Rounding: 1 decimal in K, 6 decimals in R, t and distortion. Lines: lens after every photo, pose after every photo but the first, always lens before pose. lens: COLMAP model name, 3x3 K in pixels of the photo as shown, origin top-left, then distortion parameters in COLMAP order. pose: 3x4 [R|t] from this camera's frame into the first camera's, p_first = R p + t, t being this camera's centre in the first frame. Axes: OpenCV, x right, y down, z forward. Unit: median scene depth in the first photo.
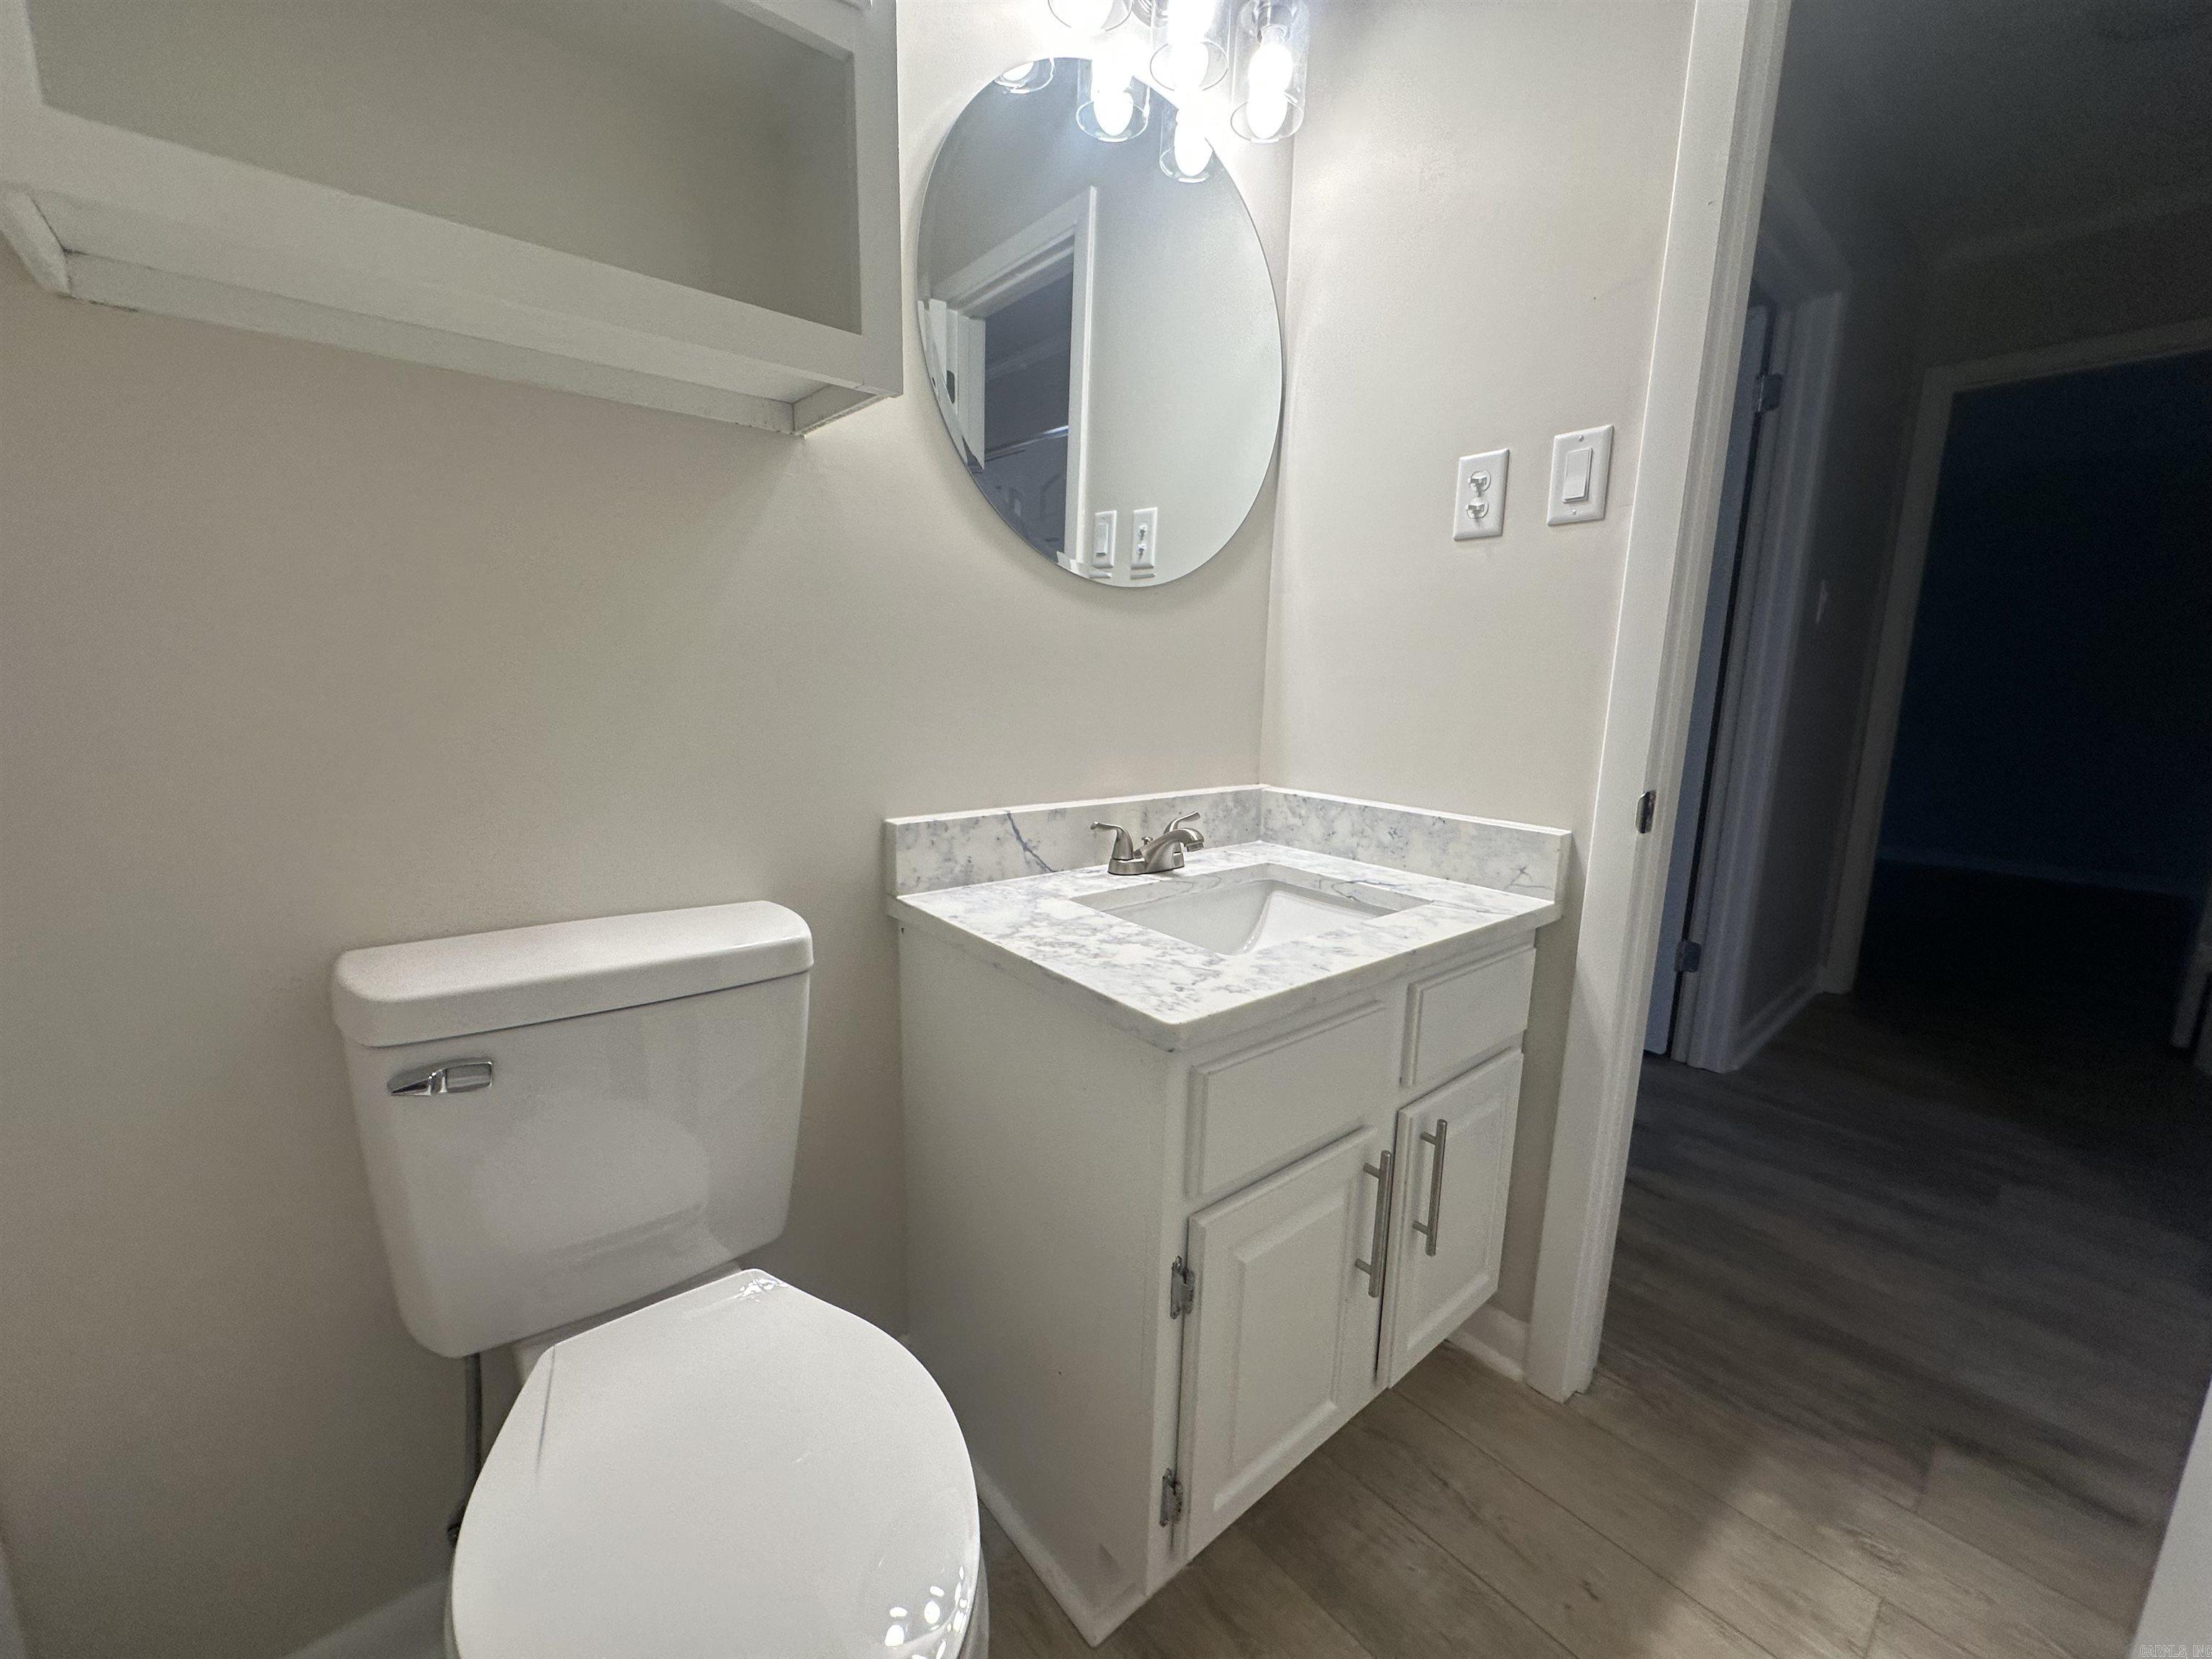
lens RADIAL K [[883.9, 0, 1112.1], [0, 883.9, 818.9], [0, 0, 1]] dist [-0.007142, 0.001525]
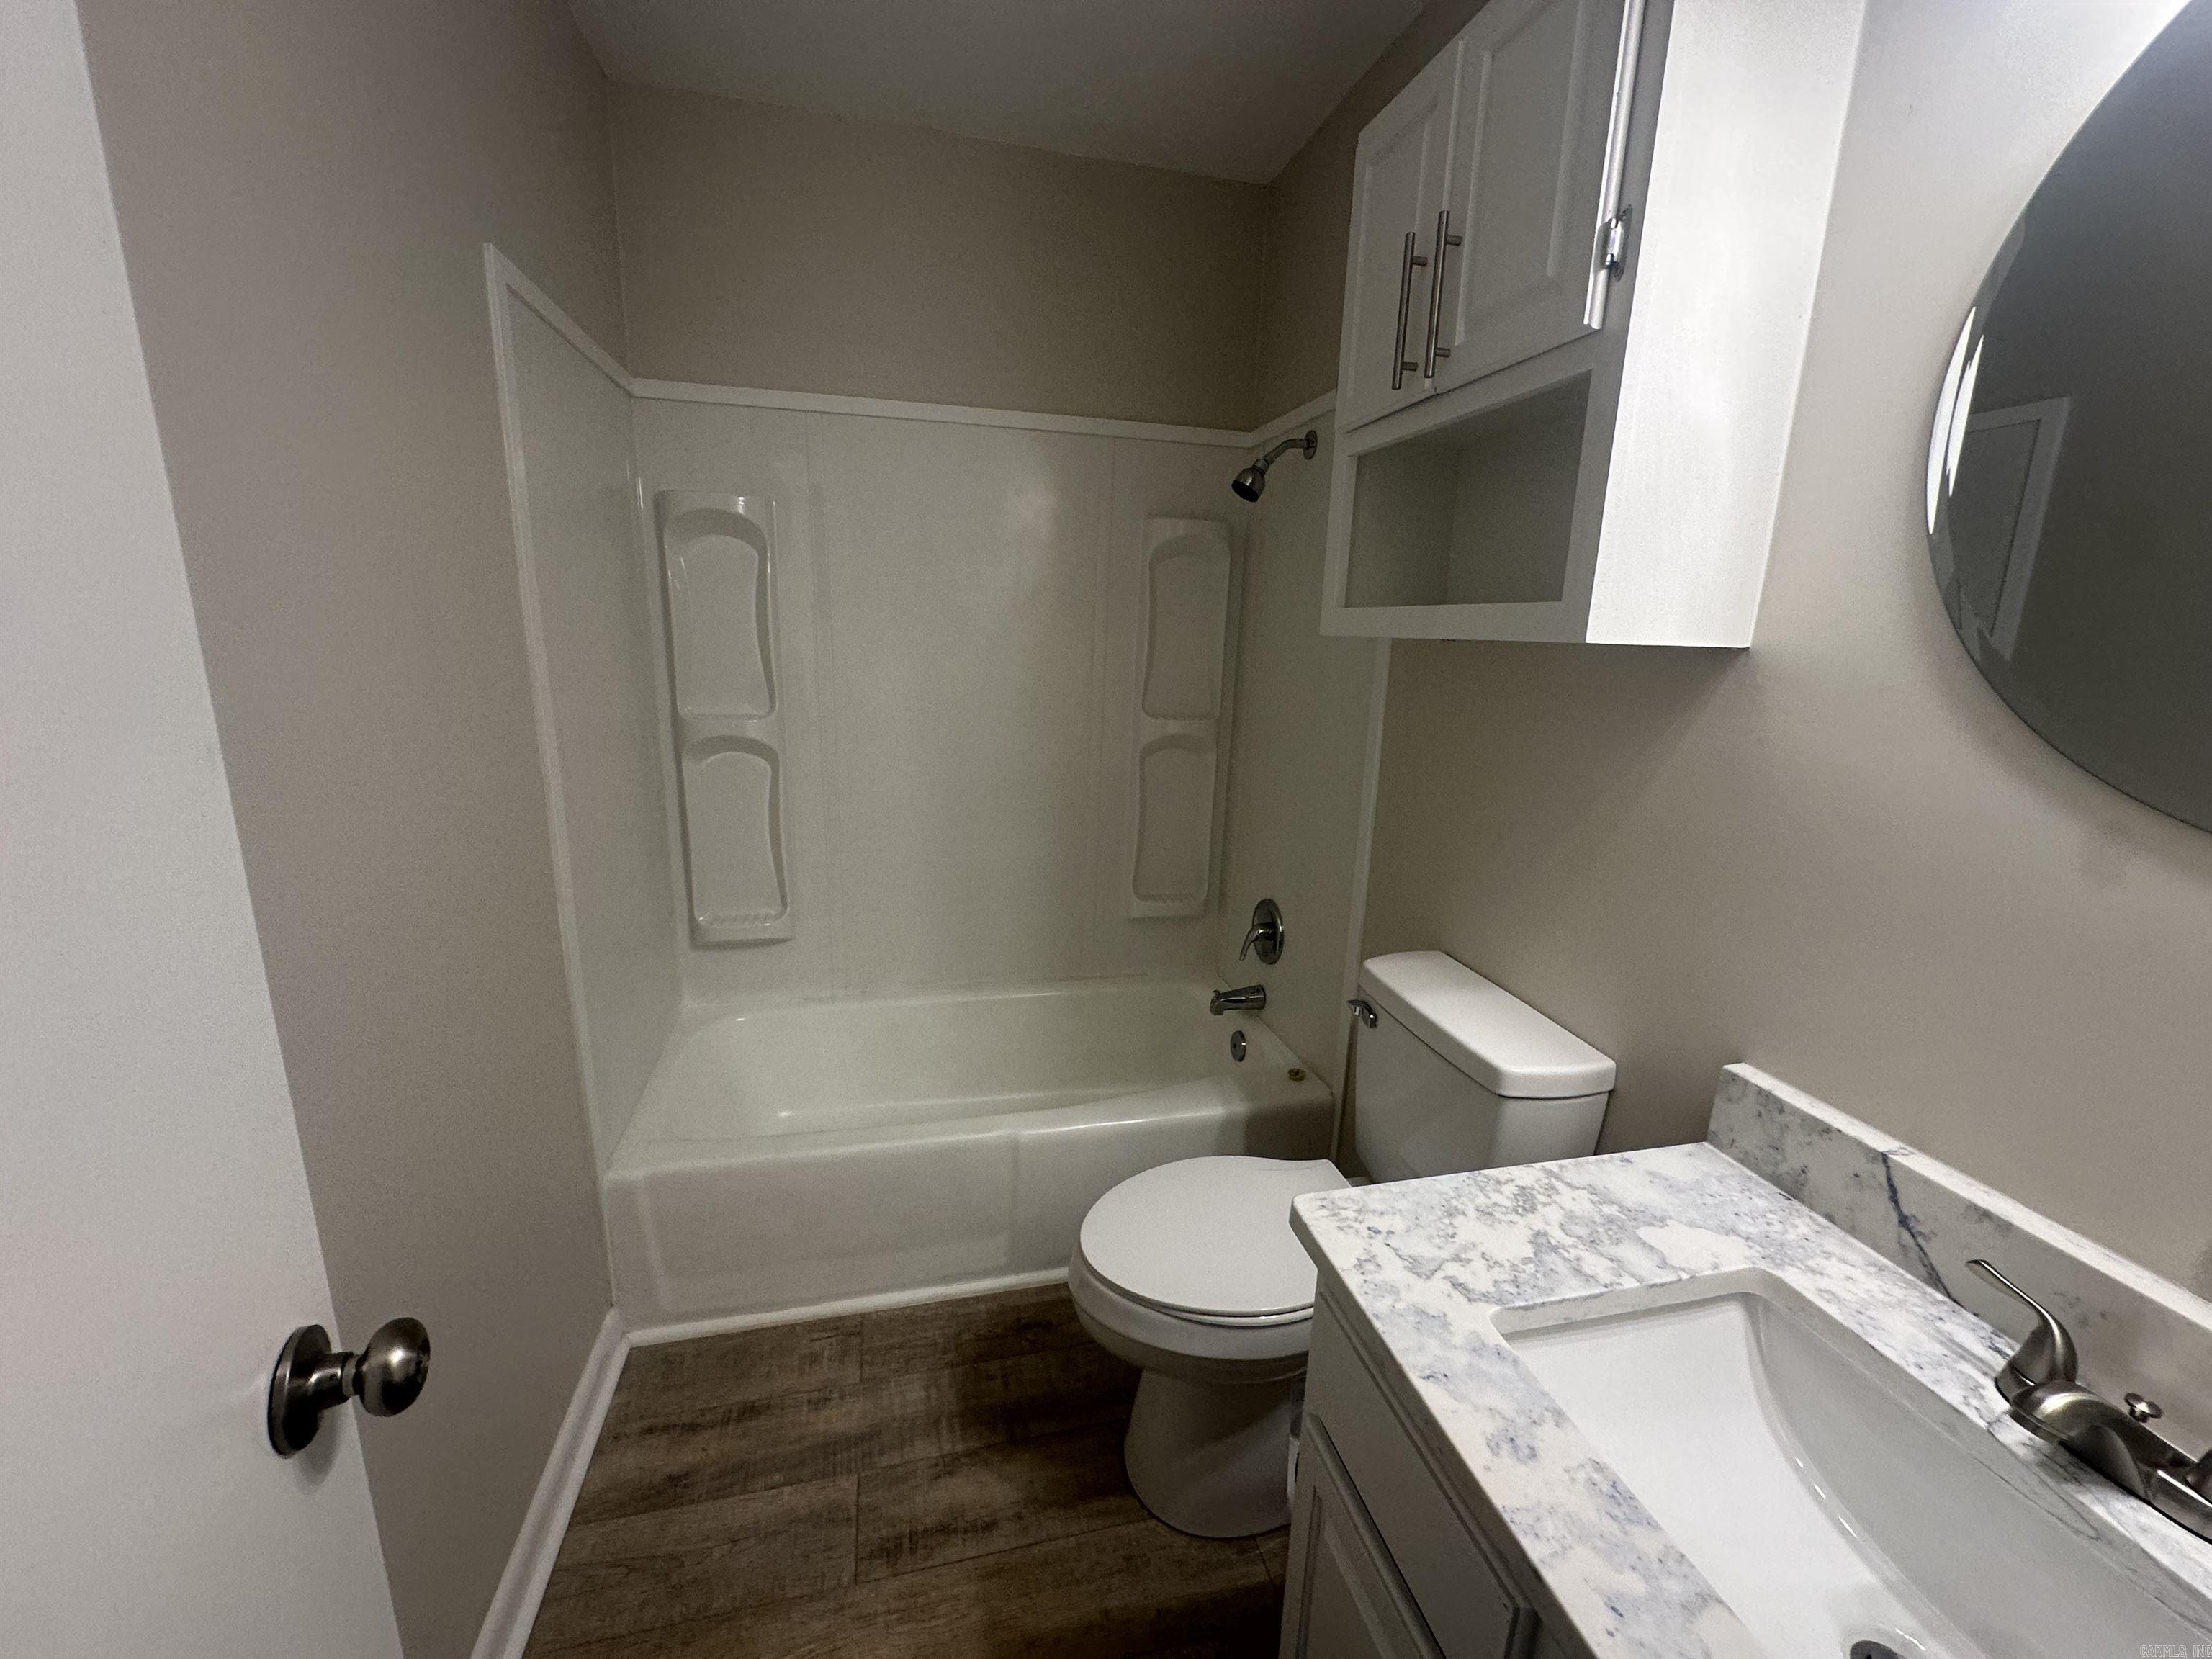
lens RADIAL K [[883.9, 0, 1108.5], [0, 883.9, 833.5], [0, 0, 1]] dist [-0.007142, 0.001525]
pose [[-0.447876, 0.178973, -0.876000, 0.850585], [-0.182862, 0.940715, 0.285687, -0.393905], [0.875196, 0.288139, -0.388596, 0.823442]]
